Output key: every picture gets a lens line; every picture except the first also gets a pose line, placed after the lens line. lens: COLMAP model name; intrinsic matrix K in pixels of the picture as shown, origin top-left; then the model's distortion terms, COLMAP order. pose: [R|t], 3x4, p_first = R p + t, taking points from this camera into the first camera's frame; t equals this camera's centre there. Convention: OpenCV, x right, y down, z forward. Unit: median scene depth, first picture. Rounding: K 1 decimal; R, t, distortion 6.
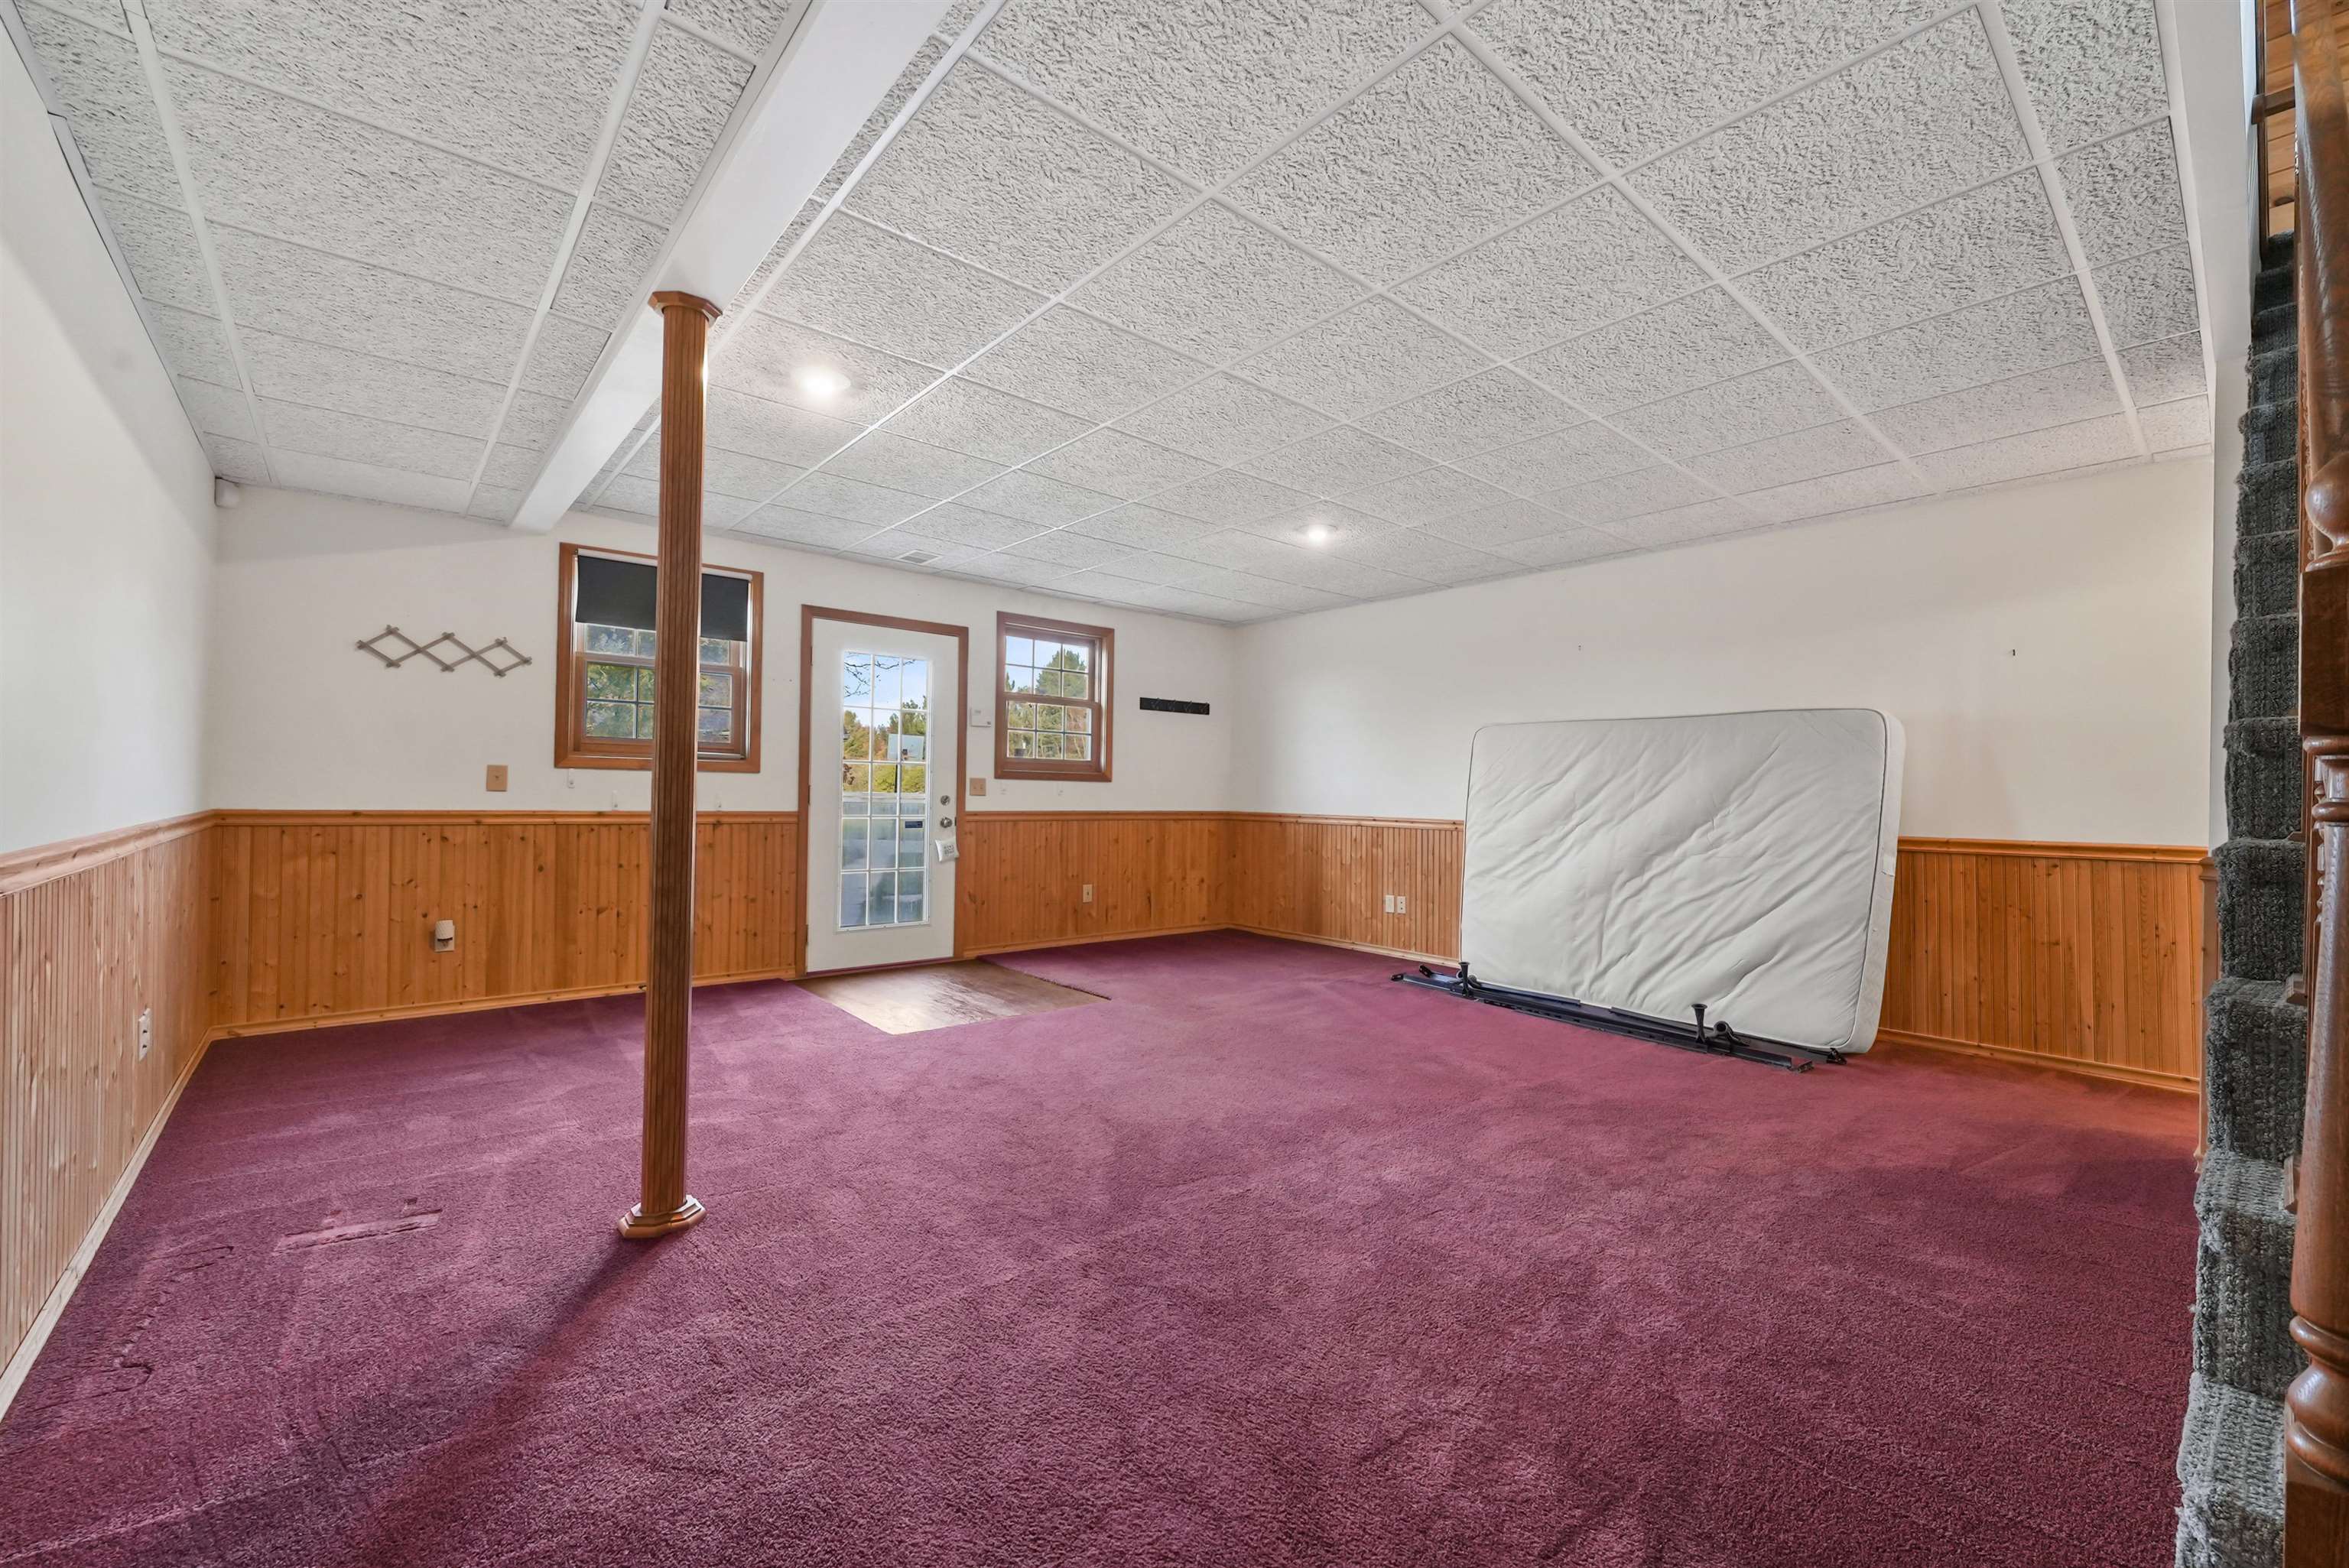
lens RADIAL K [[946.7, 0, 1171.3], [0, 946.7, 785.9], [0, 0, 1]] dist [0.000606, 0.000095]
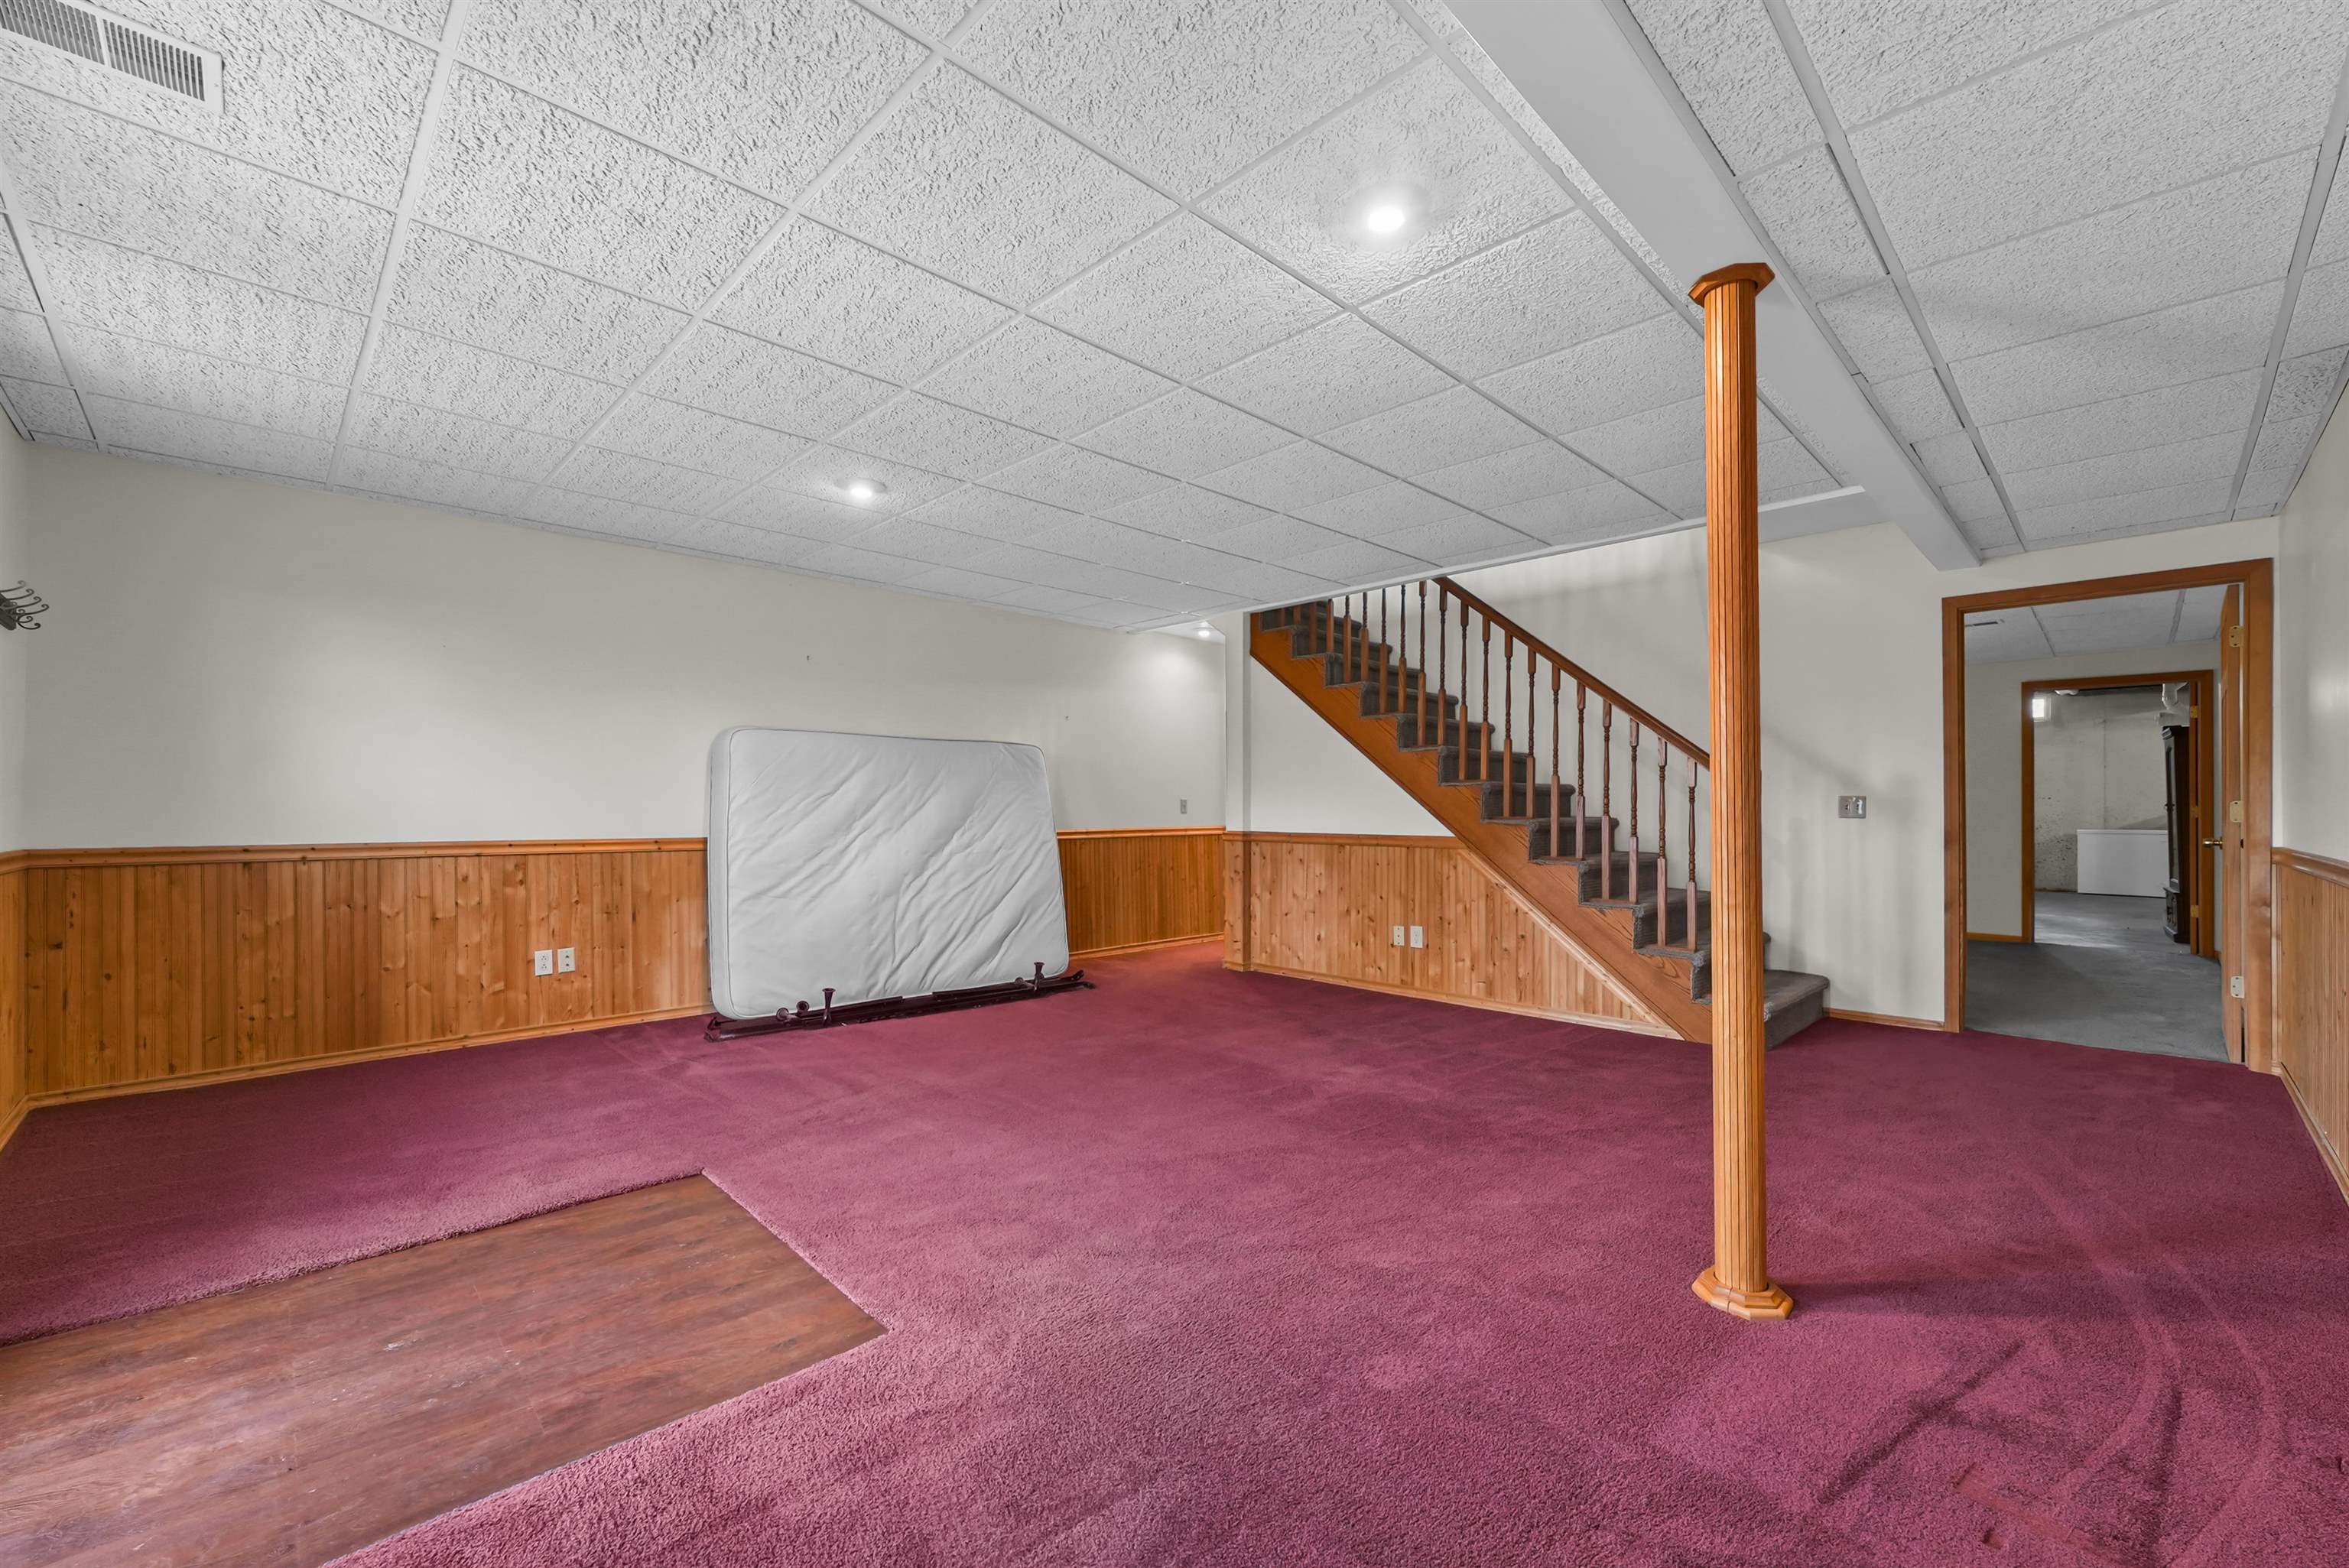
lens RADIAL K [[946.7, 0, 1171.3], [0, 946.7, 785.9], [0, 0, 1]] dist [0.000606, 0.000095]
pose [[-0.062441, 0.008562, 0.998012, -0.620996], [-0.007834, 0.999928, -0.009069, -0.005462], [-0.998018, -0.008385, -0.062370, 0.712002]]
